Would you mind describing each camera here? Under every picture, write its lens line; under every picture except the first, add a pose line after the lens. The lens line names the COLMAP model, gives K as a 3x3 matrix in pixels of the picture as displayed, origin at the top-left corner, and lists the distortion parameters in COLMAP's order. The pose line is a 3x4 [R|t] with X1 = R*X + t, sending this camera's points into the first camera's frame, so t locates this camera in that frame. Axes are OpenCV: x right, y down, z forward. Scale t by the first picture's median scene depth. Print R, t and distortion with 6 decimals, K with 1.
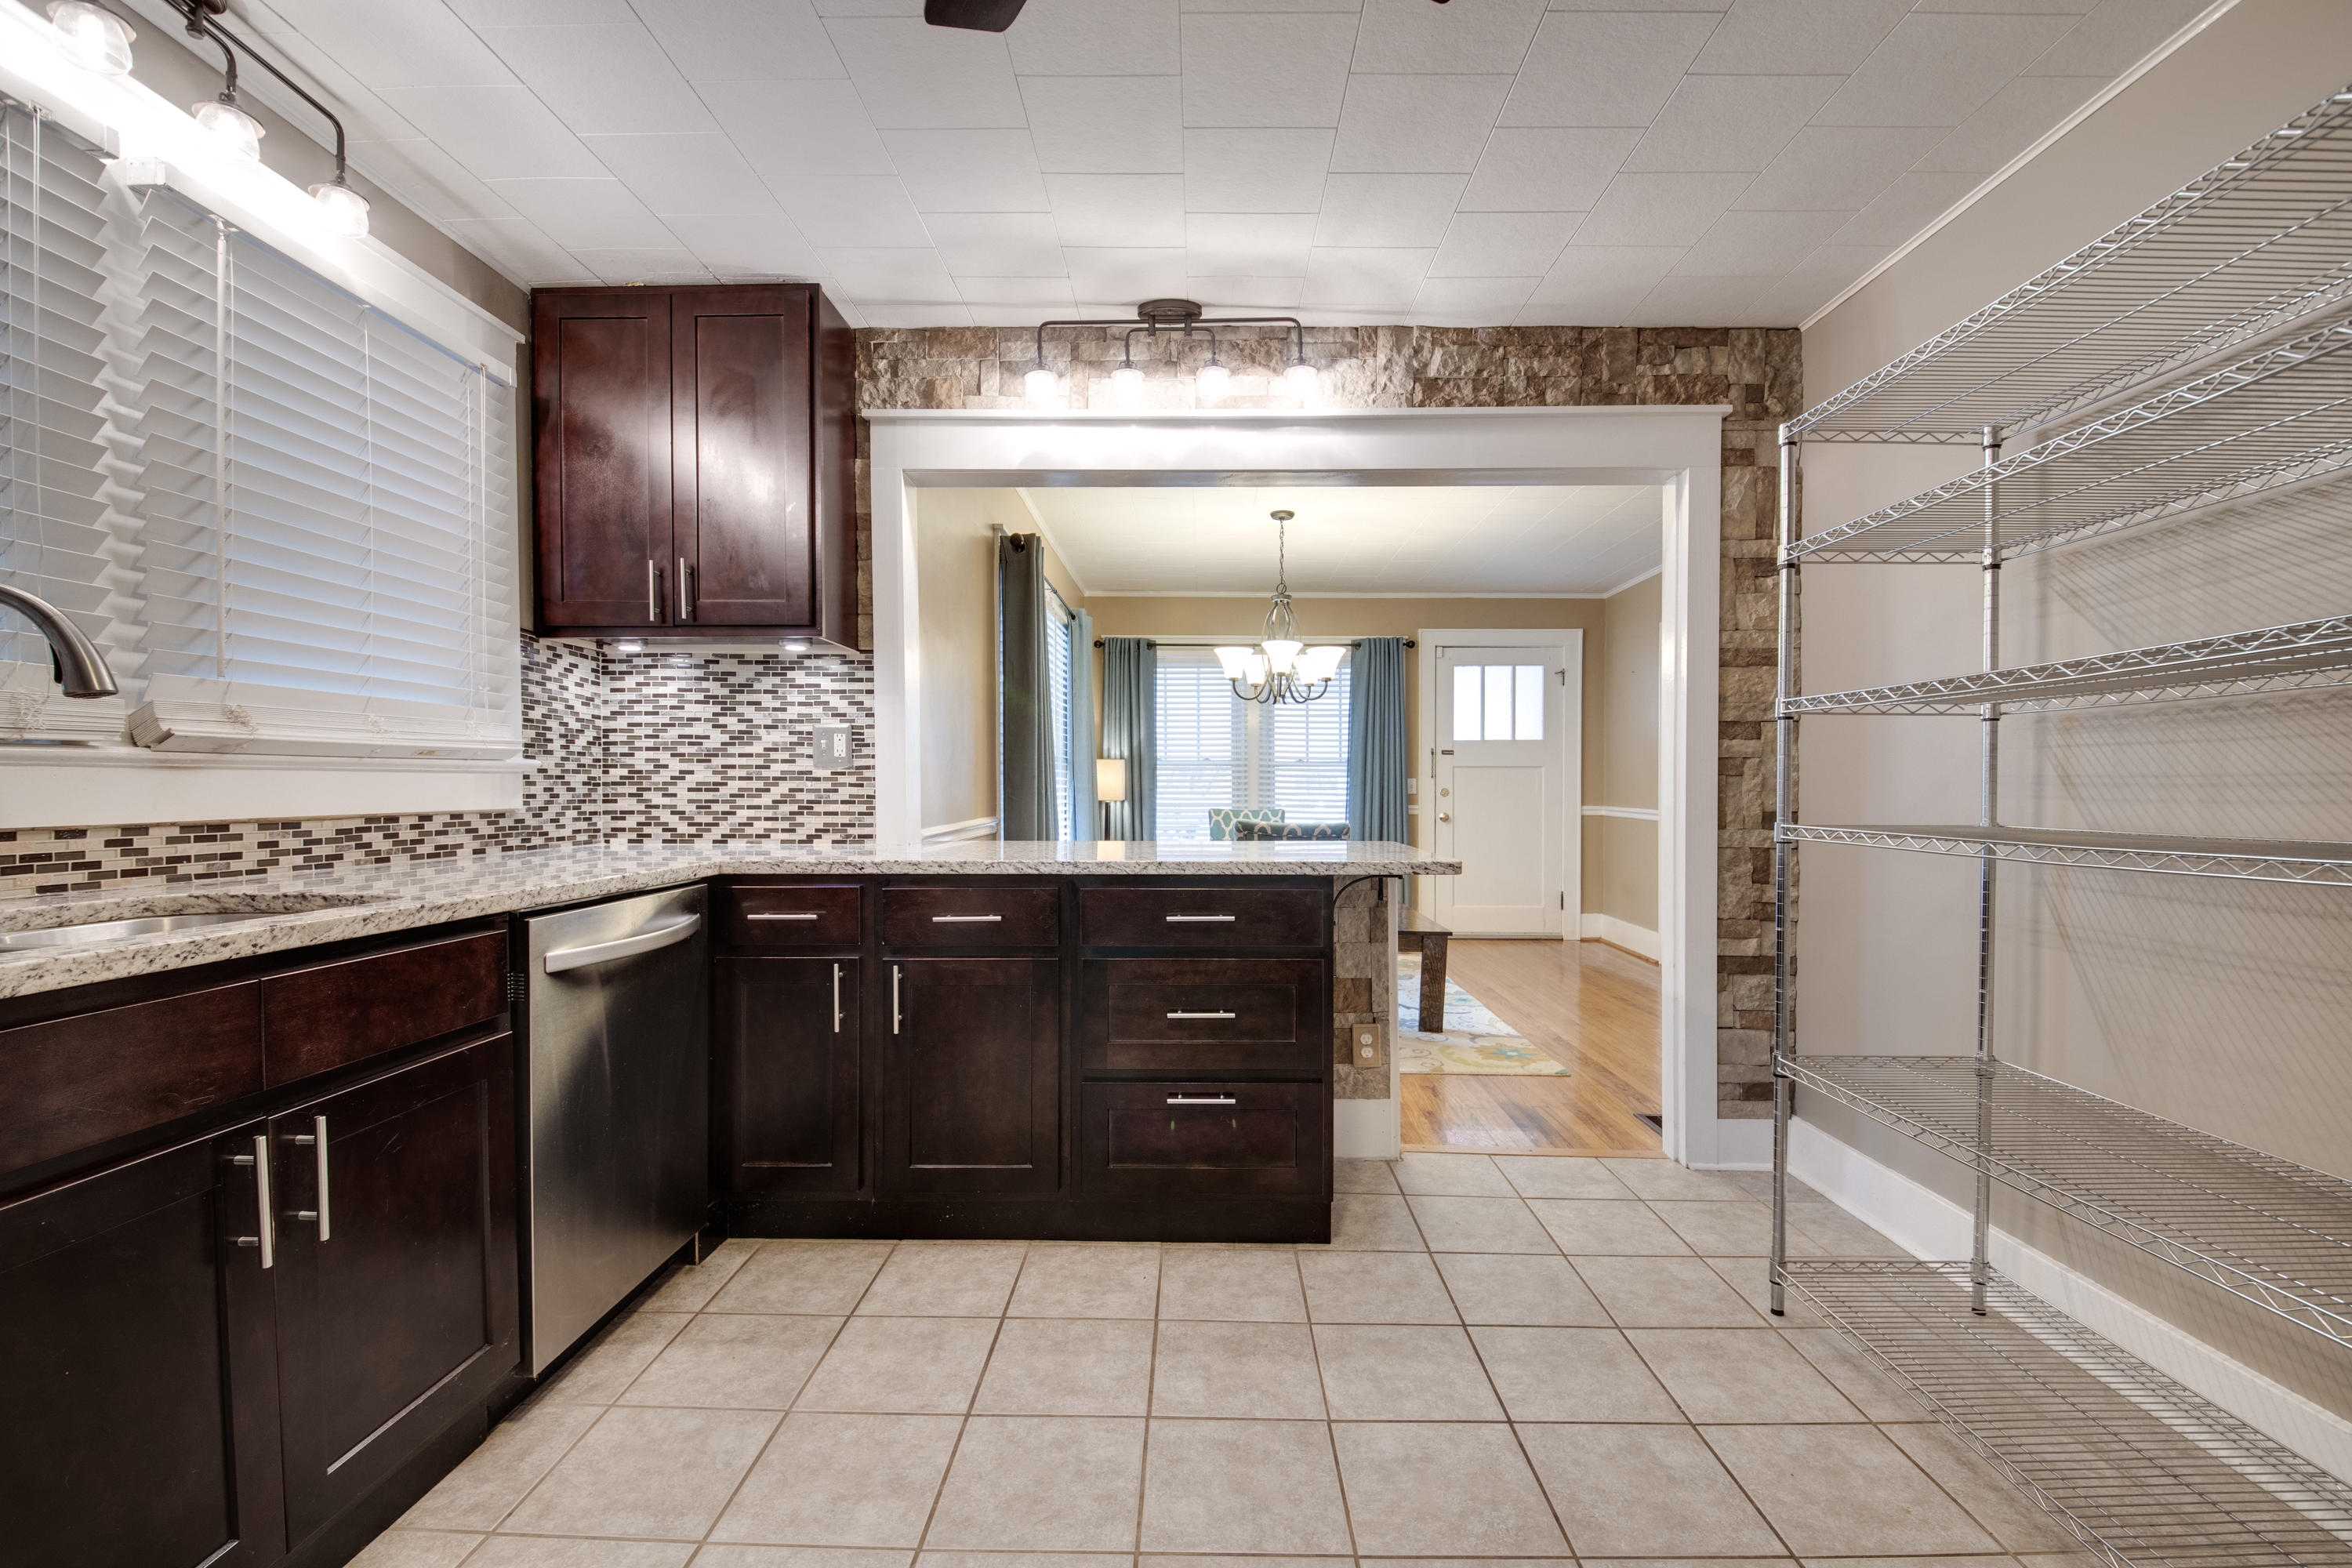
lens RADIAL K [[1028.9, 0, 1194.8], [0, 1028.9, 796.4], [0, 0, 1]] dist [0.038004, -0.032108]
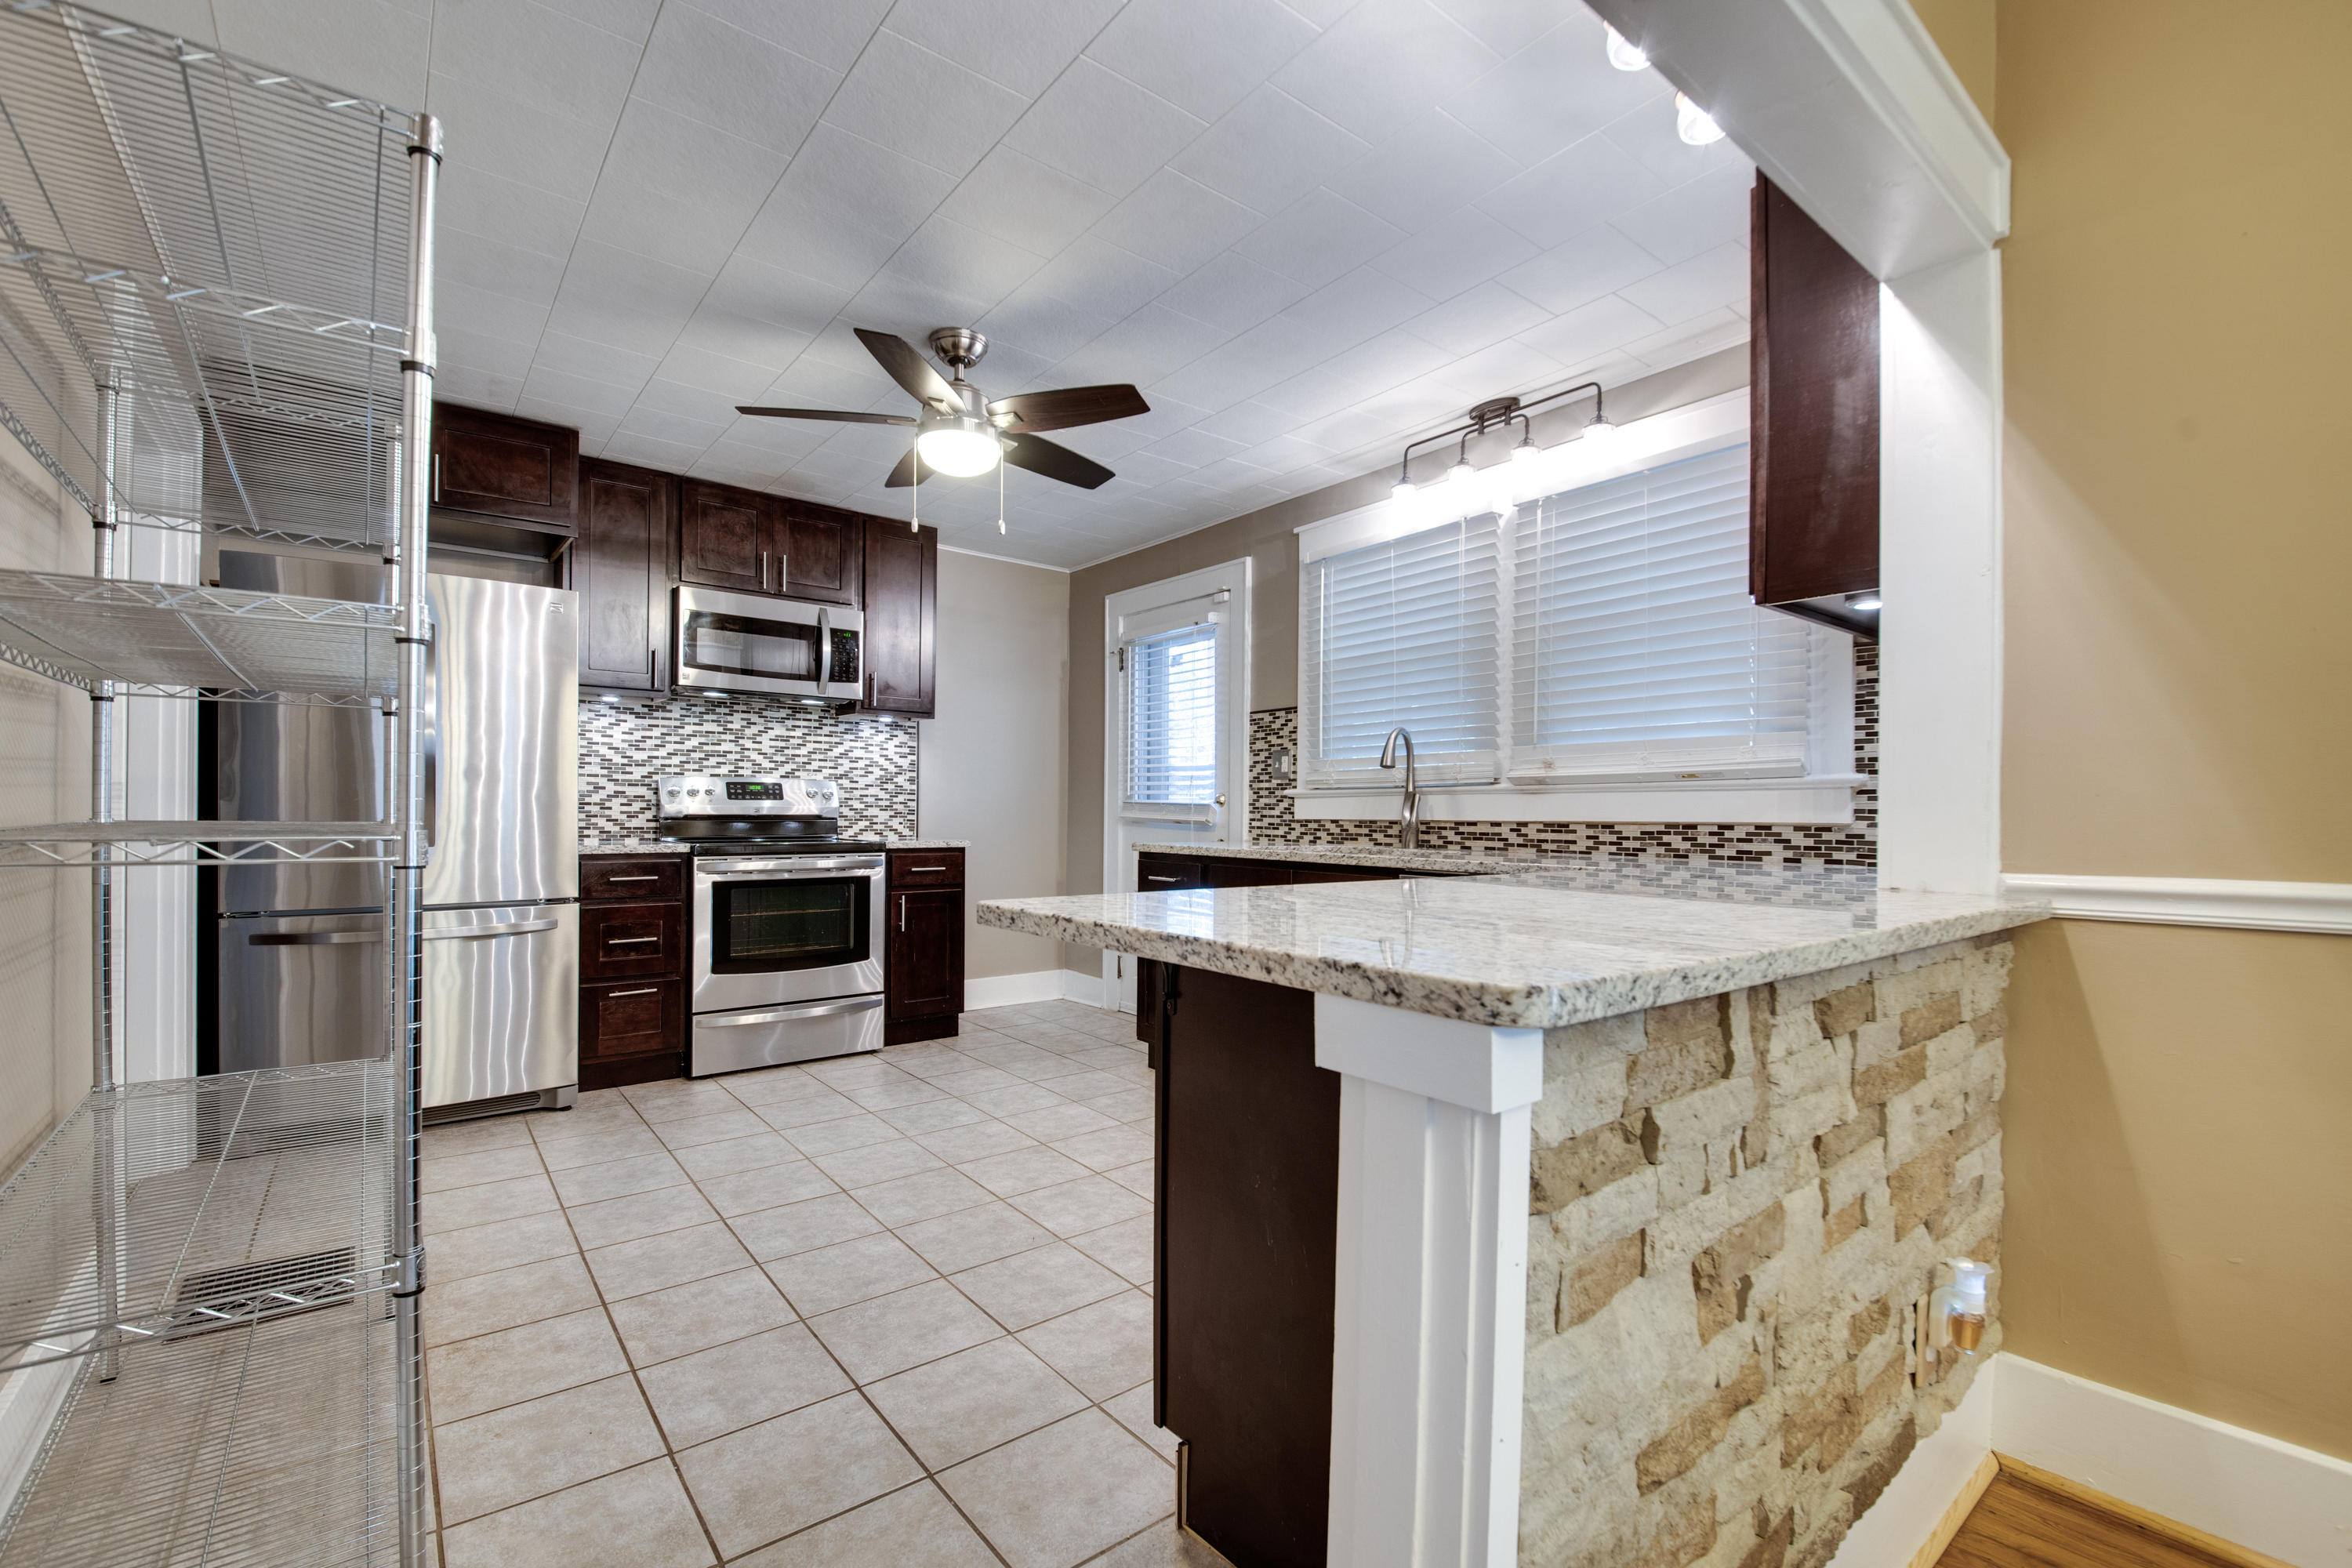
lens RADIAL K [[987.7, 0, 1179.8], [0, 987.7, 801.5], [0, 0, 1]] dist [0.017746, -0.019548]
pose [[-0.780107, -0.013107, -0.625509, 0.426272], [-0.013397, 0.999901, -0.004244, 0.002690], [0.625503, 0.005069, -0.780205, 1.234502]]
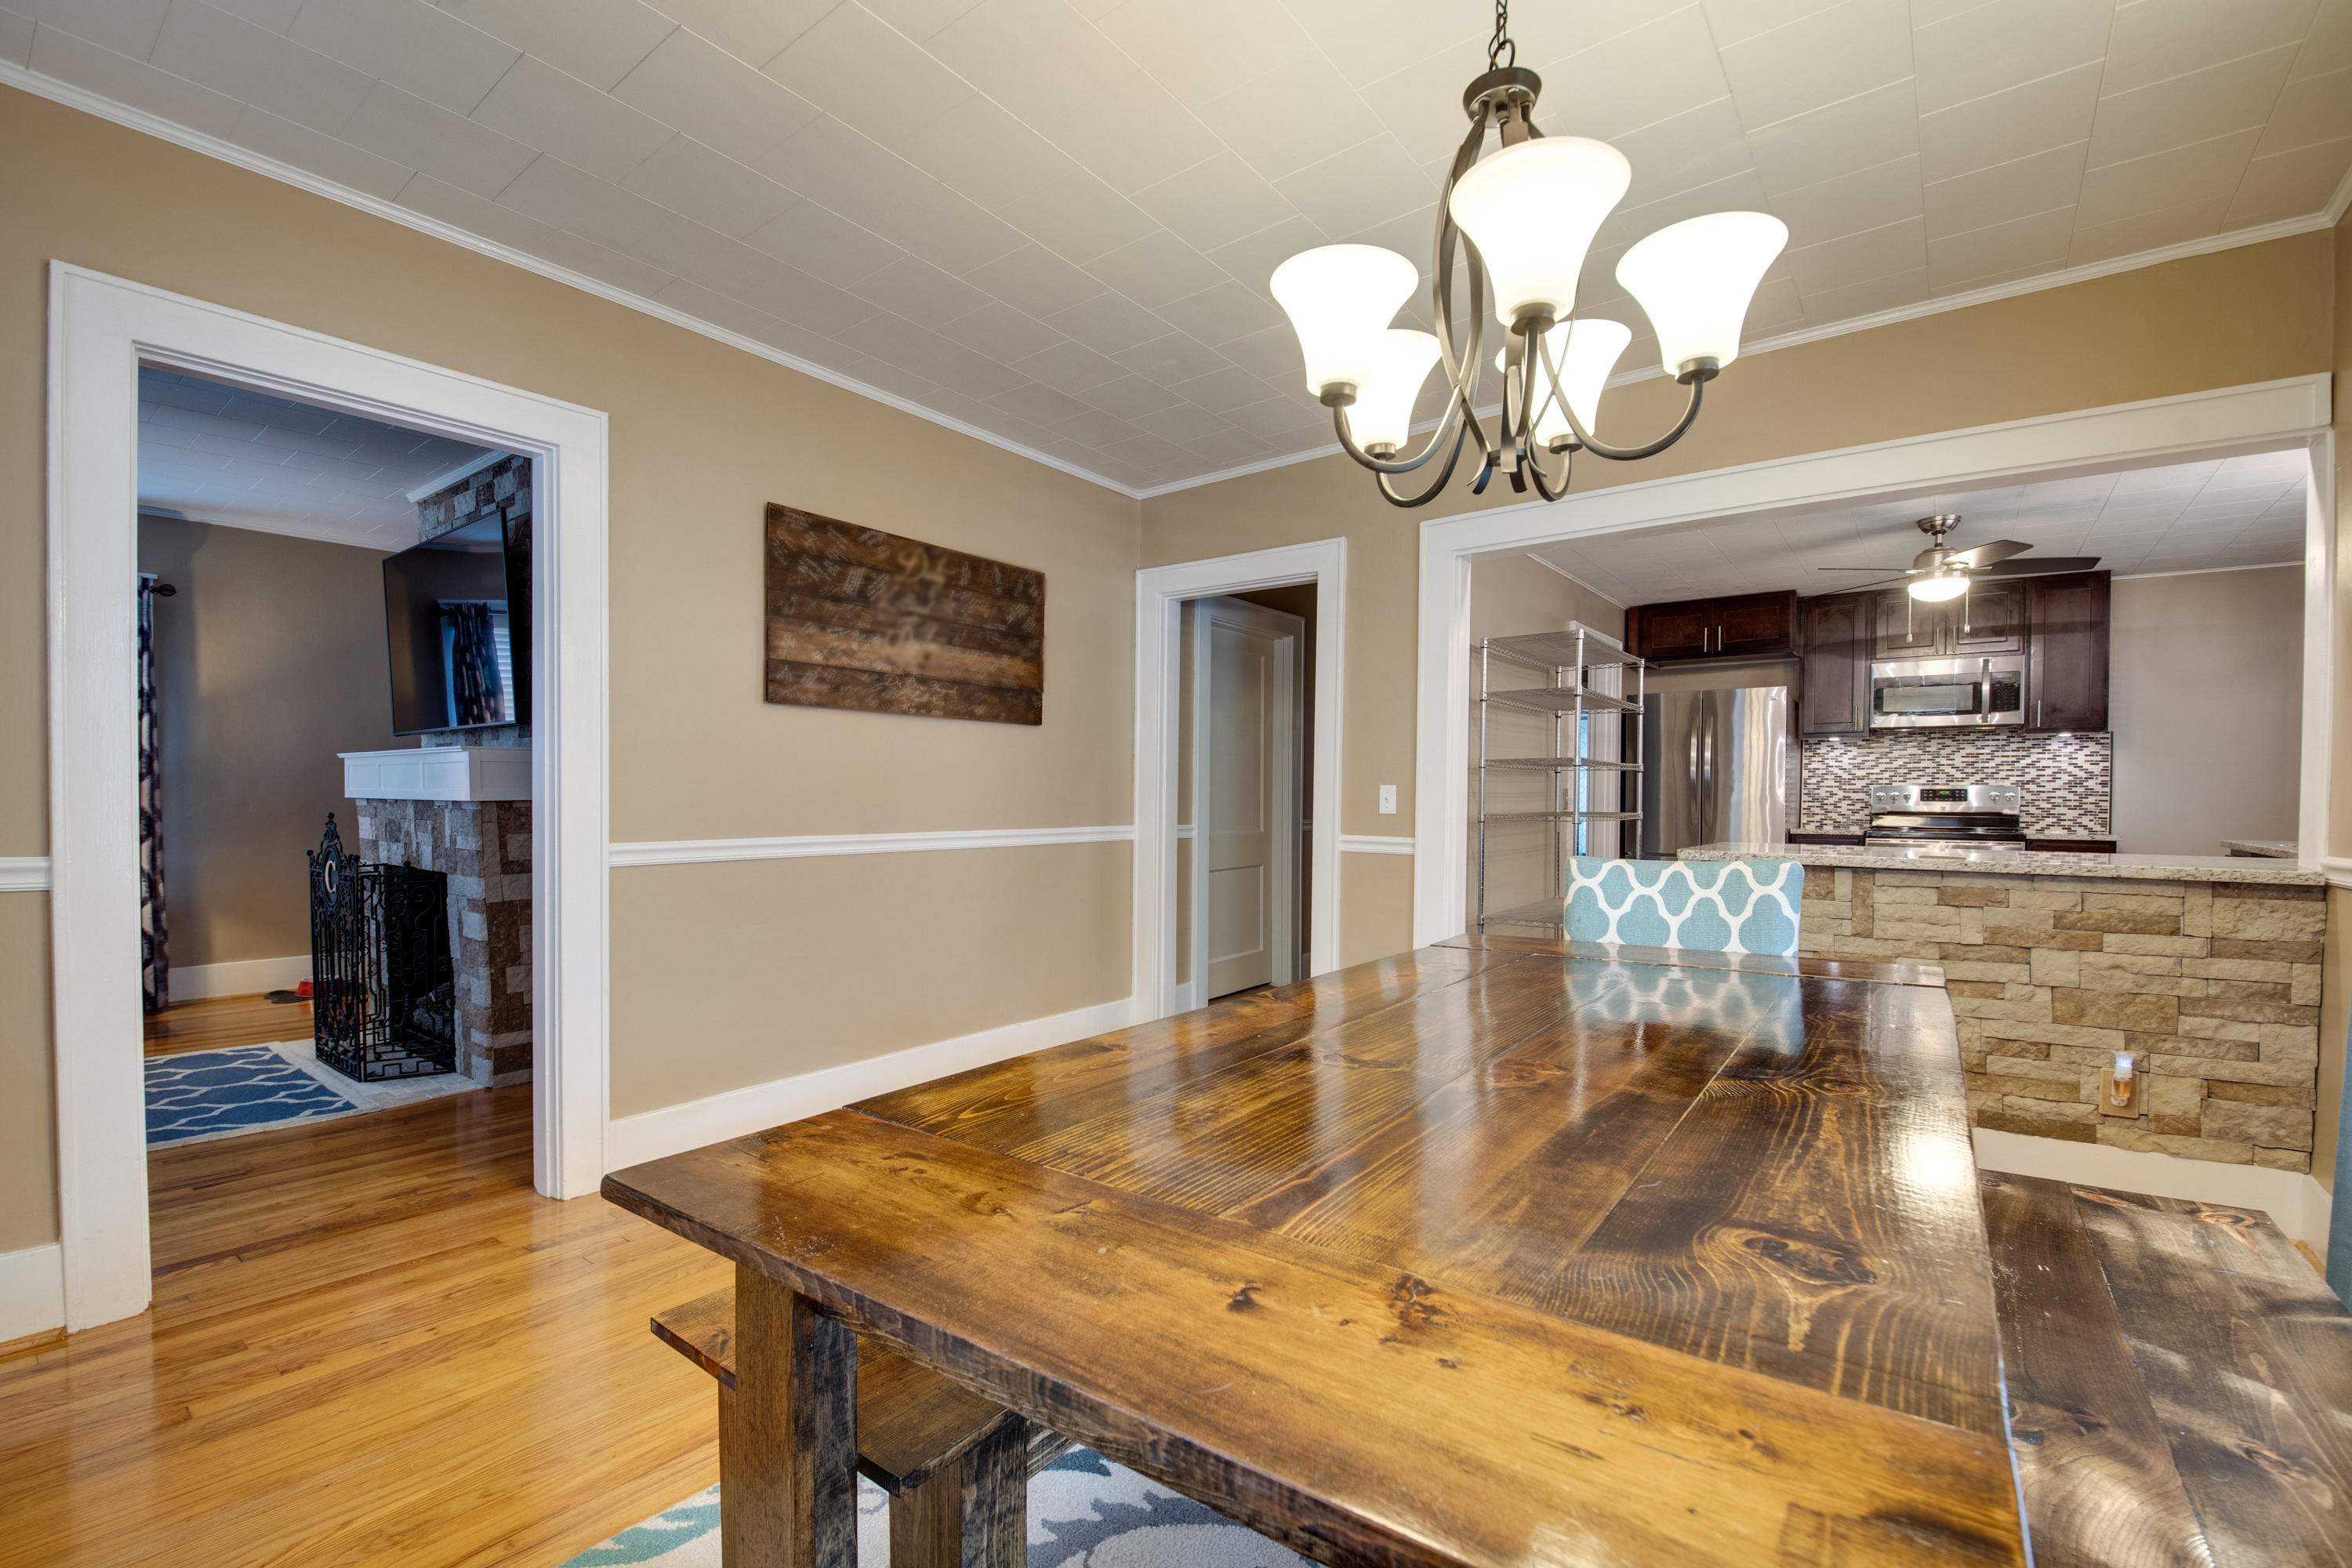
lens RADIAL K [[983.5, 0, 1178.2], [0, 983.5, 808.3], [0, 0, 1]] dist [0.001234, -0.018665]
pose [[-0.792050, -0.012175, 0.610335, -0.003728], [-0.001300, 0.999832, 0.018258, -0.019249], [-0.610455, 0.013668, -0.791933, 2.316301]]
